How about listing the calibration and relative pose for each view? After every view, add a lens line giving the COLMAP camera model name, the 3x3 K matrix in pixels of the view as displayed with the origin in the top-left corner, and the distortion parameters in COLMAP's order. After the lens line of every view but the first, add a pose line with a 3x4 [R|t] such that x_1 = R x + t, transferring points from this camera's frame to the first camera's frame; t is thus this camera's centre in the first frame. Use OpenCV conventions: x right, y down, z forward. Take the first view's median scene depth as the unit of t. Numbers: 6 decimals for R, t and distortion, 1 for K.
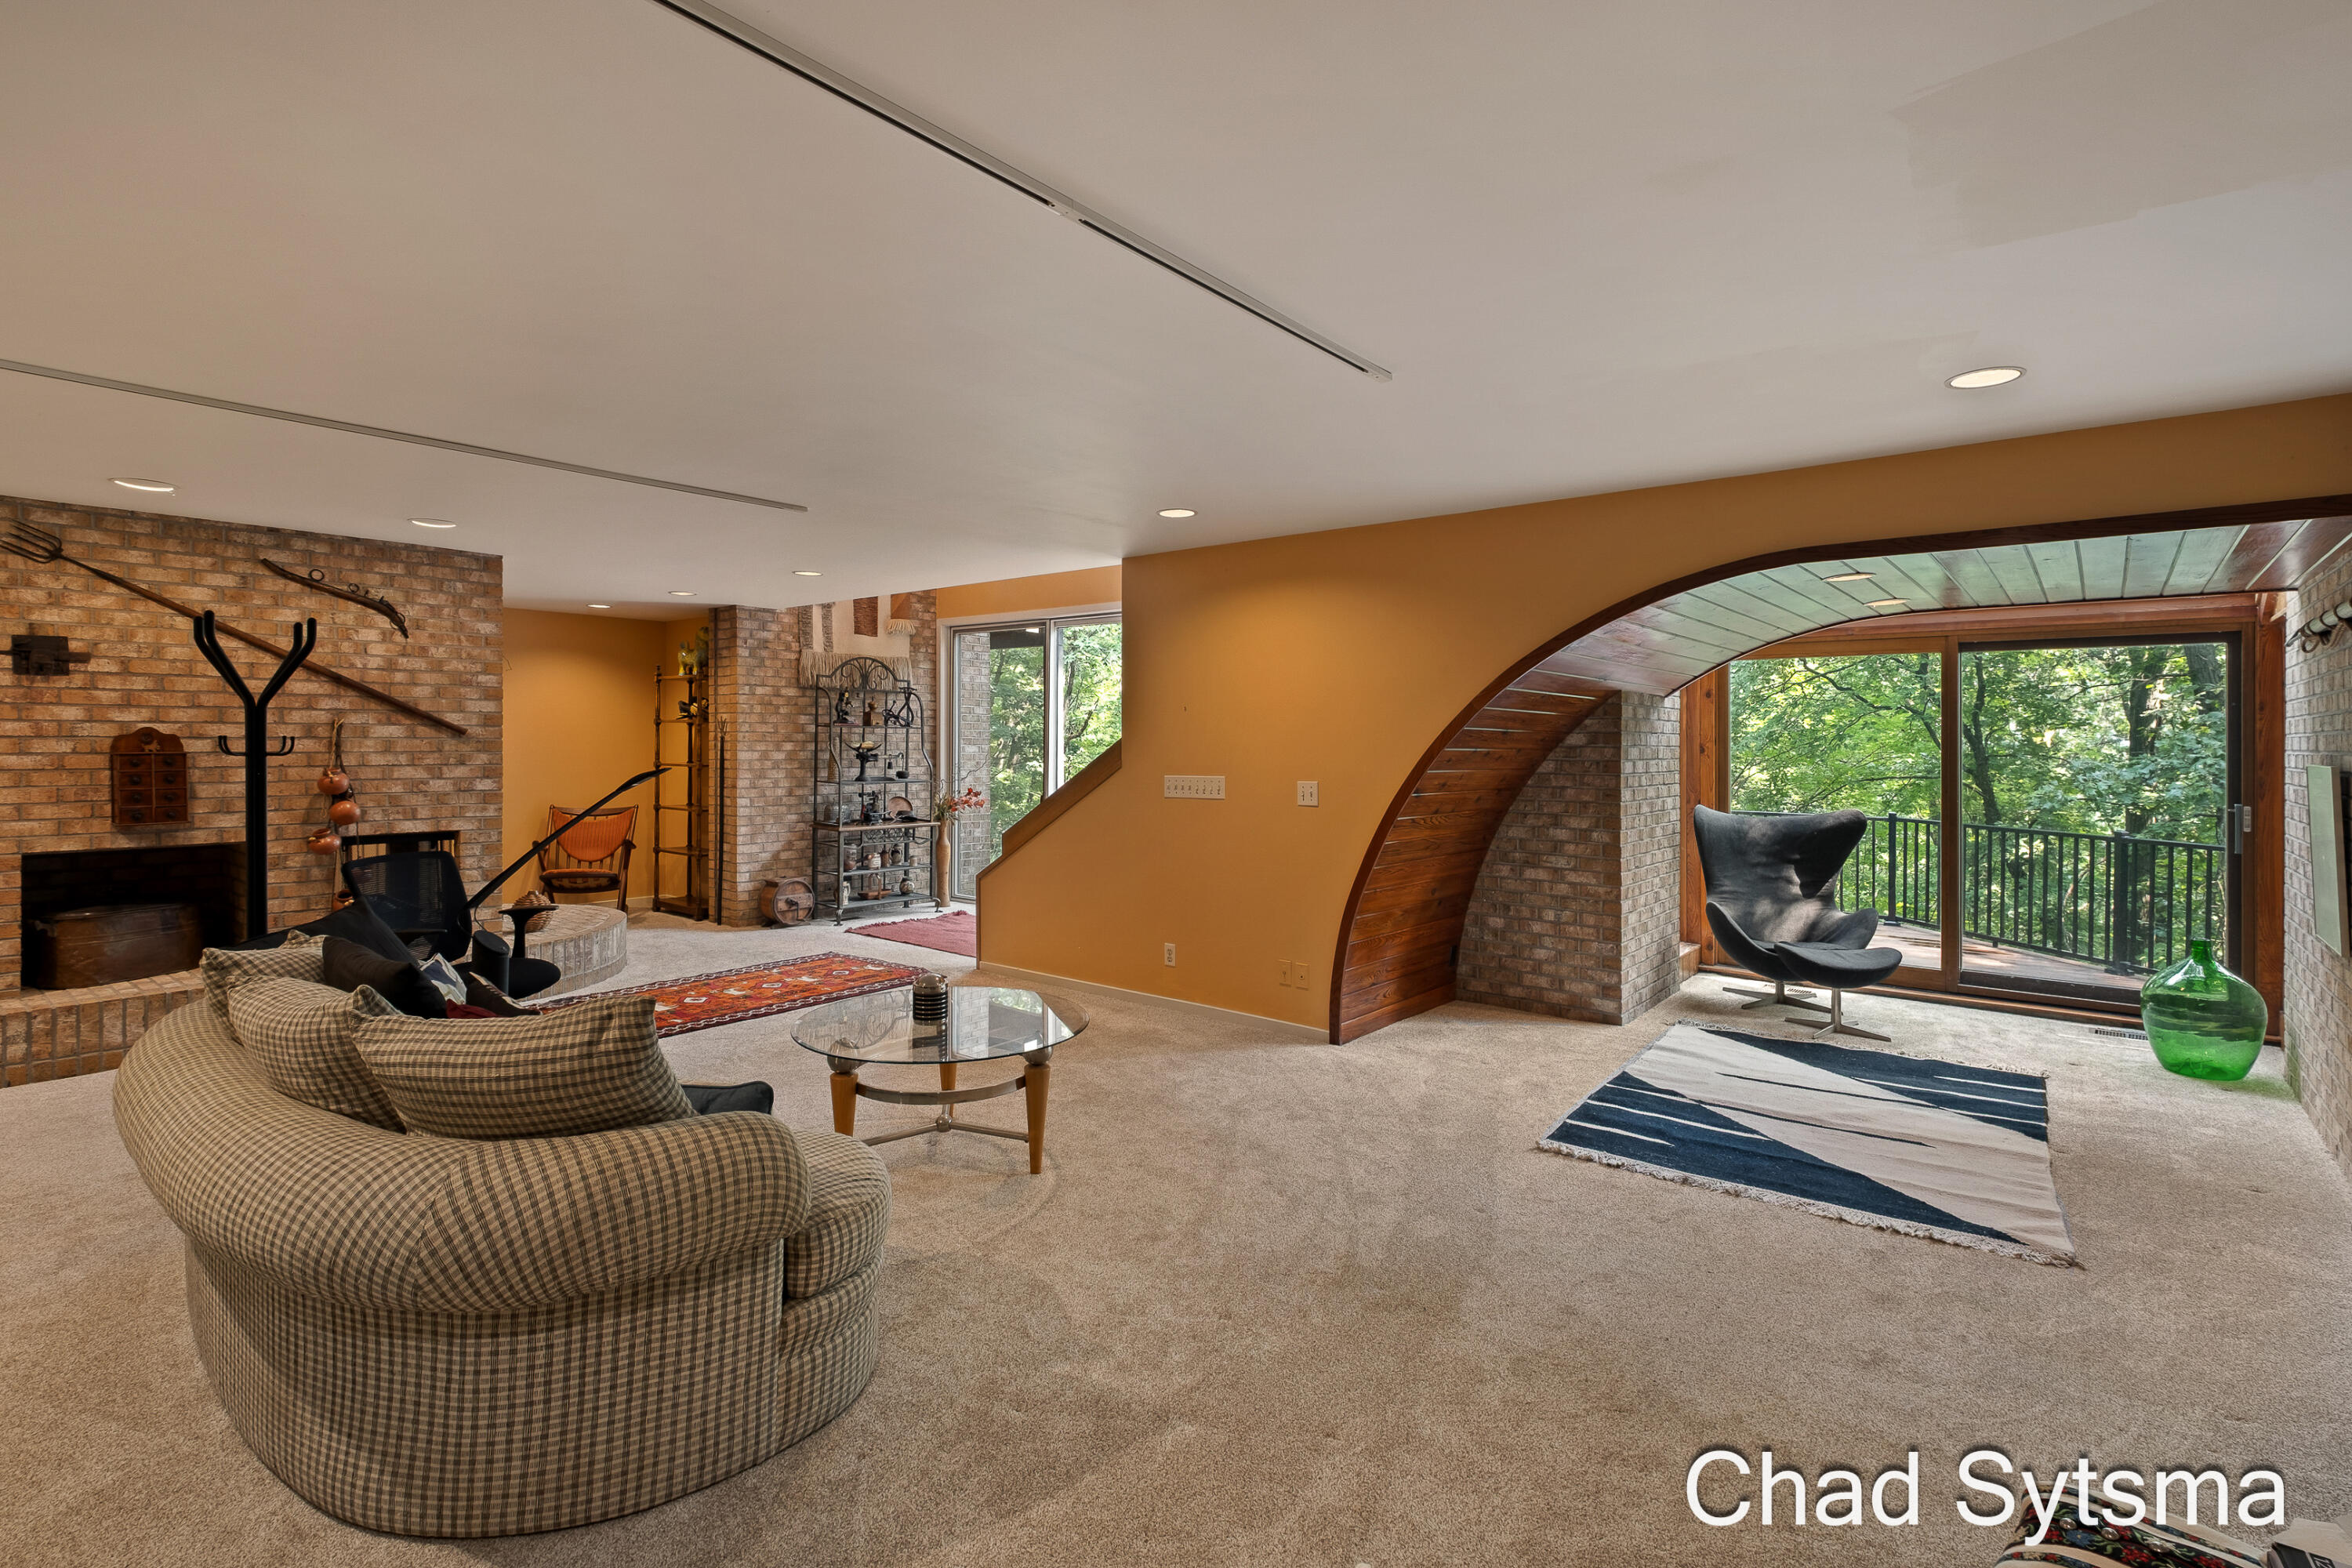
lens RADIAL K [[1099.8, 0, 1178.8], [0, 1099.8, 736.6], [0, 0, 1]] dist [-0.000576, -0.000763]
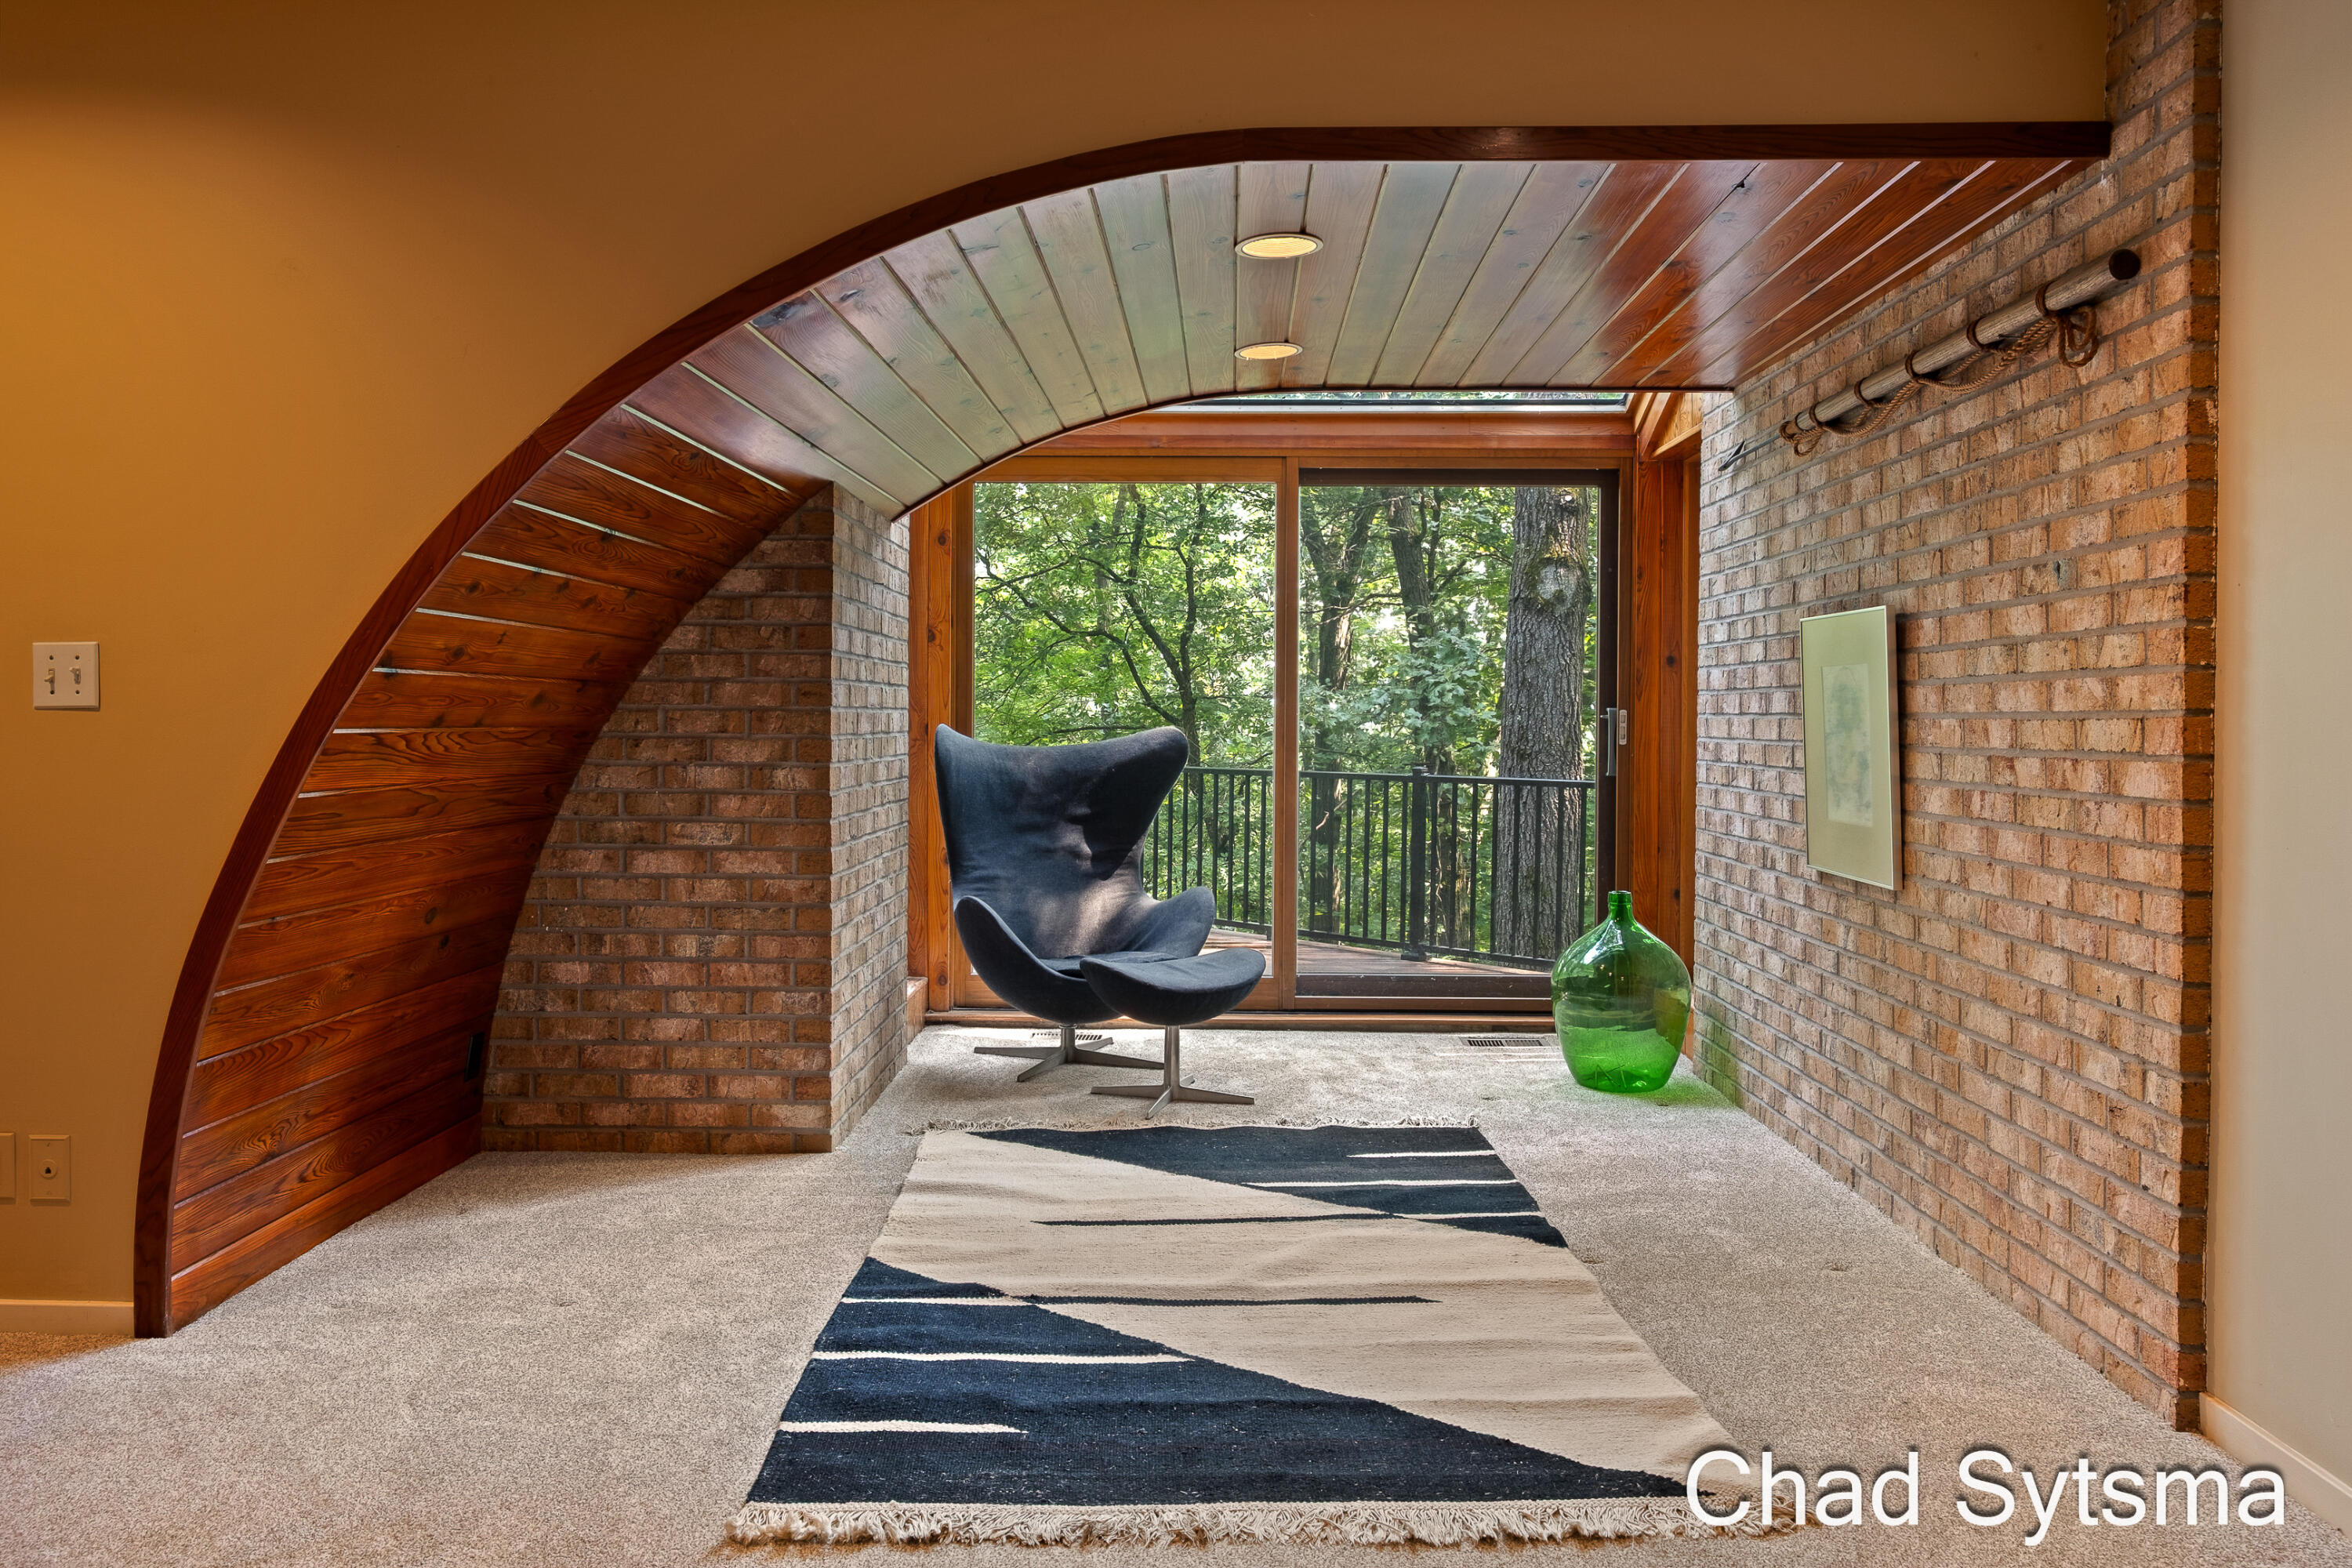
lens RADIAL K [[1620.5, 0, 1182.2], [0, 1620.5, 713.4], [0, 0, 1]] dist [0.003801, 0.001786]
pose [[0.784595, -0.002093, 0.620005, 0.070745], [-0.002909, 0.999971, 0.007057, 0.057945], [-0.620002, -0.007340, 0.784566, 0.327177]]
